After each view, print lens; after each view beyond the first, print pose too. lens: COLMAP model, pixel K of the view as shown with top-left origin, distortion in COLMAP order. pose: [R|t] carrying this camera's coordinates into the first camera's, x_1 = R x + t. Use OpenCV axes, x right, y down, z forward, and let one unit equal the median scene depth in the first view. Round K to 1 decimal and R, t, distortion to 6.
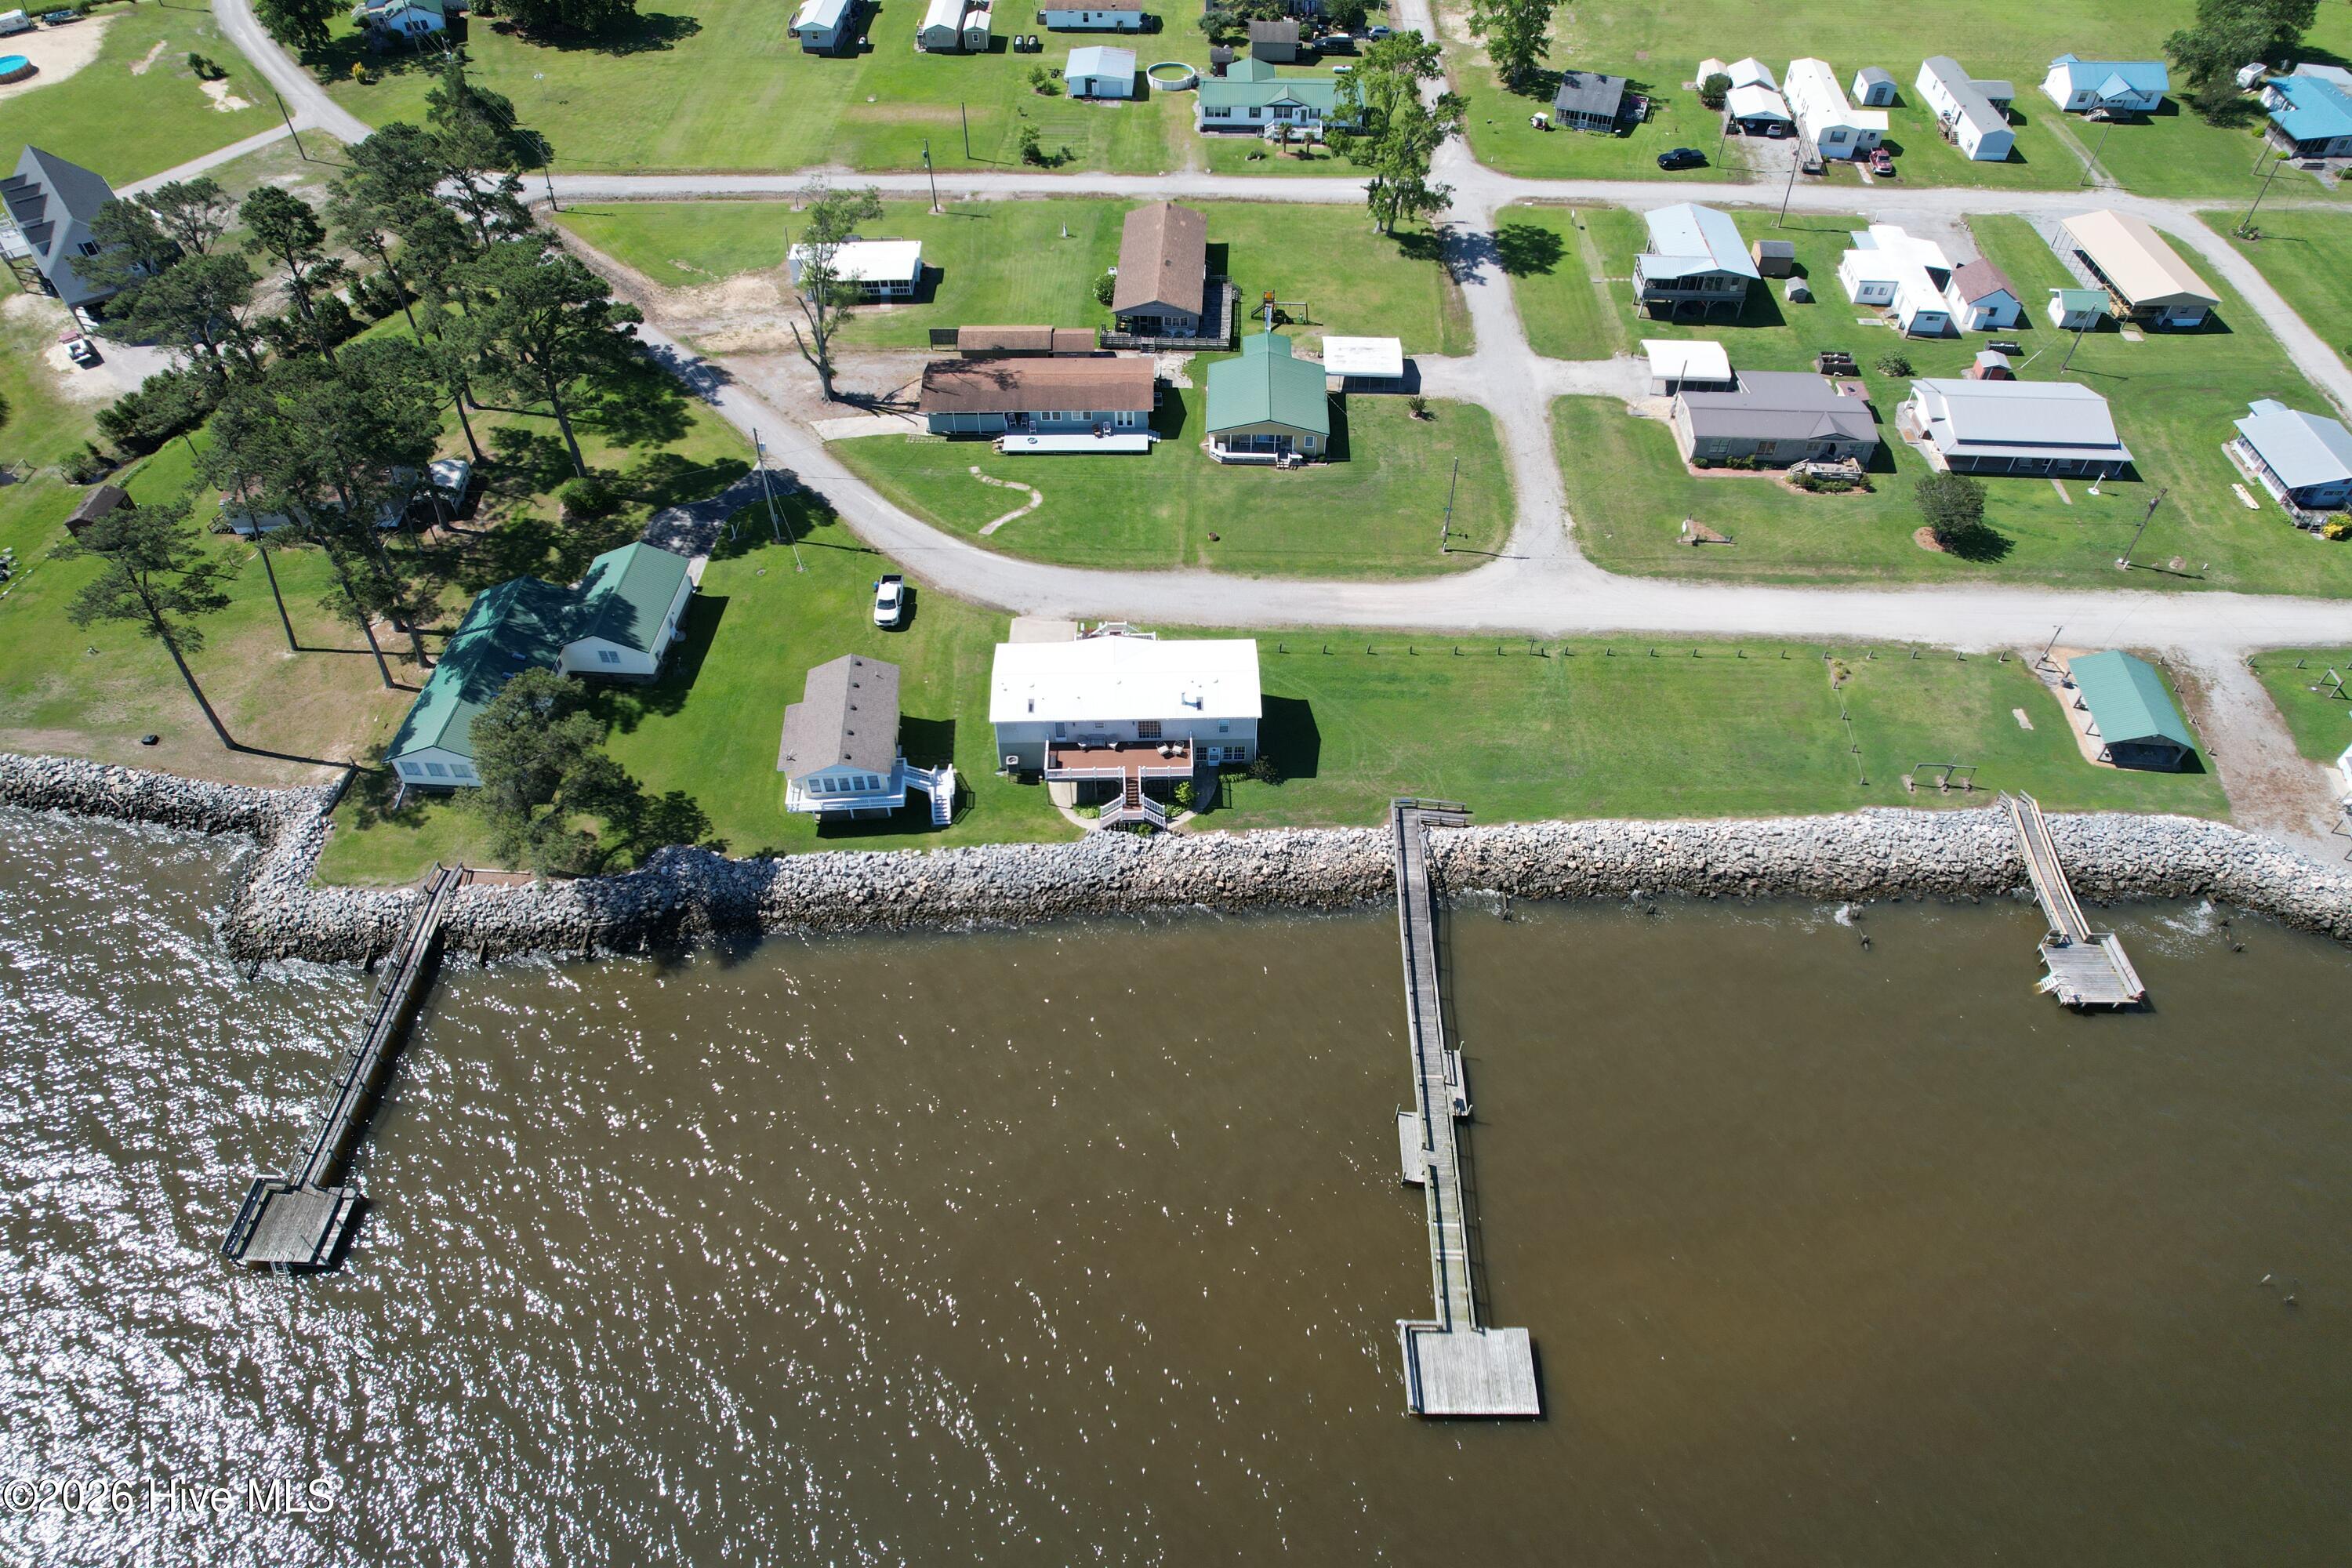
lens RADIAL K [[1507.2, 0, 1197.2], [0, 1507.2, 786.5], [0, 0, 1]] dist [-0.060995, 0.057031]
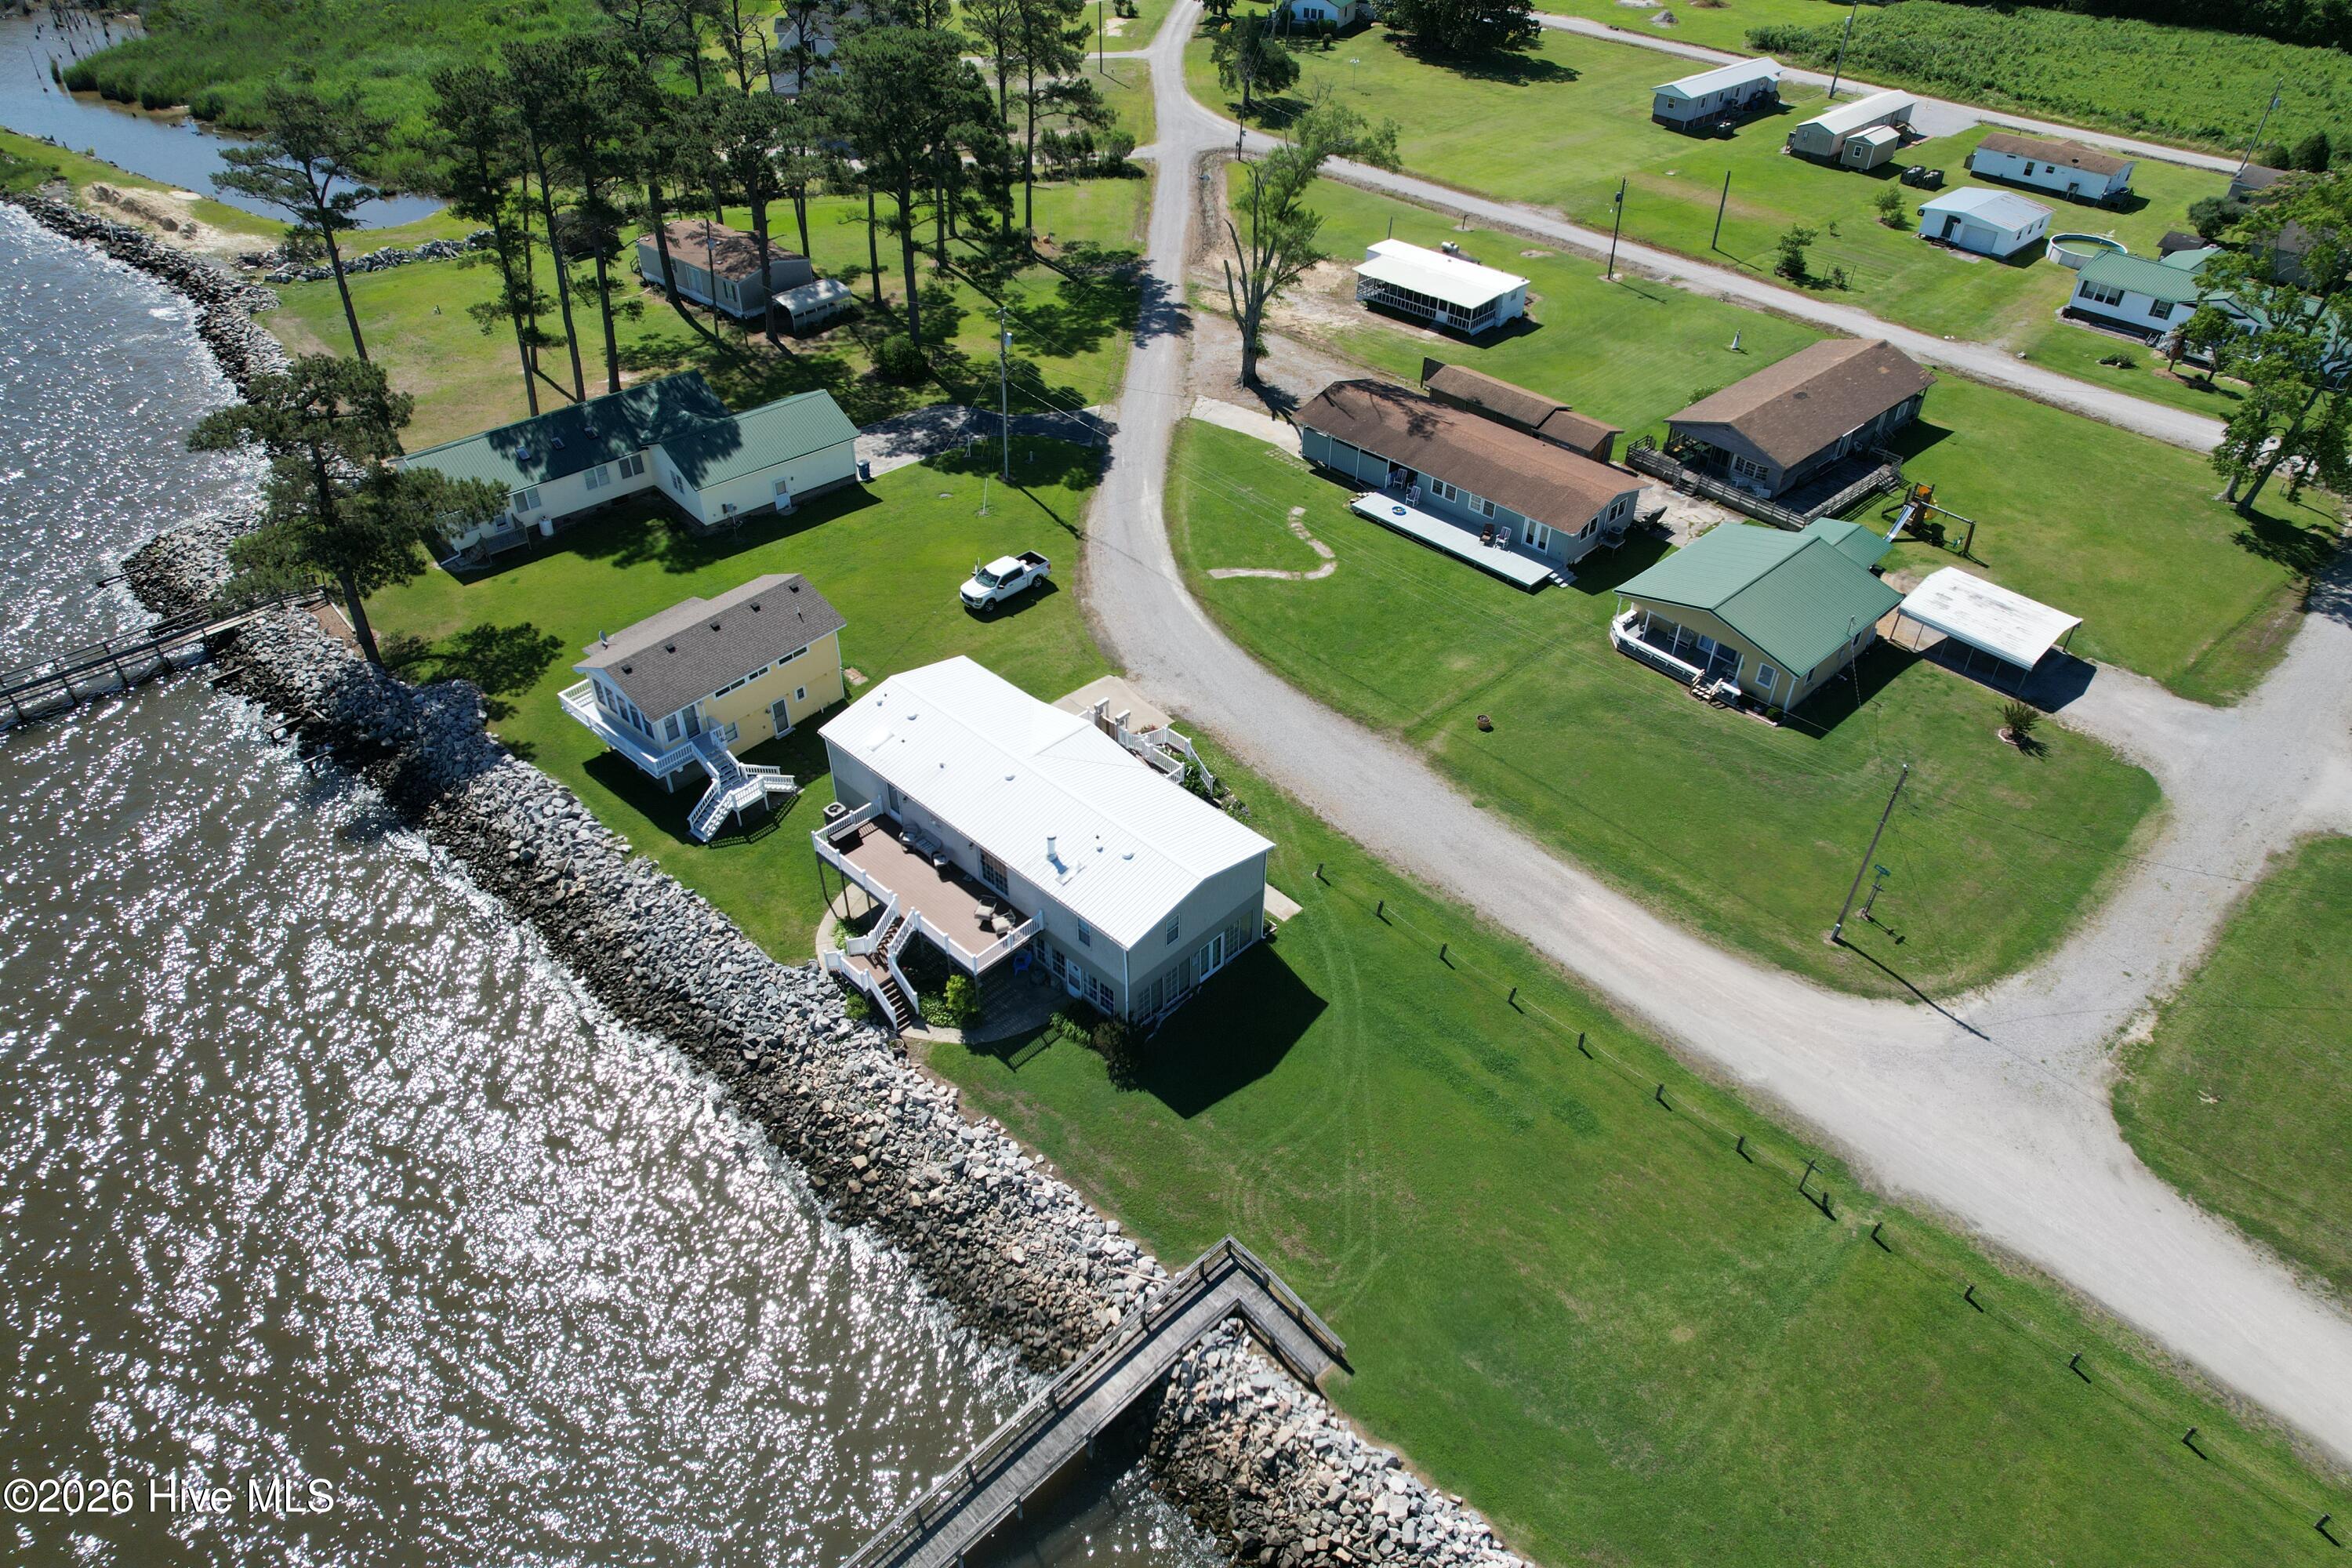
lens RADIAL K [[1507.2, 0, 1197.2], [0, 1507.2, 786.5], [0, 0, 1]] dist [-0.060995, 0.057031]
pose [[0.707224, 0.446907, -0.547822, 0.269186], [-0.528369, 0.848950, 0.010453, -0.094450], [0.469745, 0.282059, 0.836530, 0.476399]]
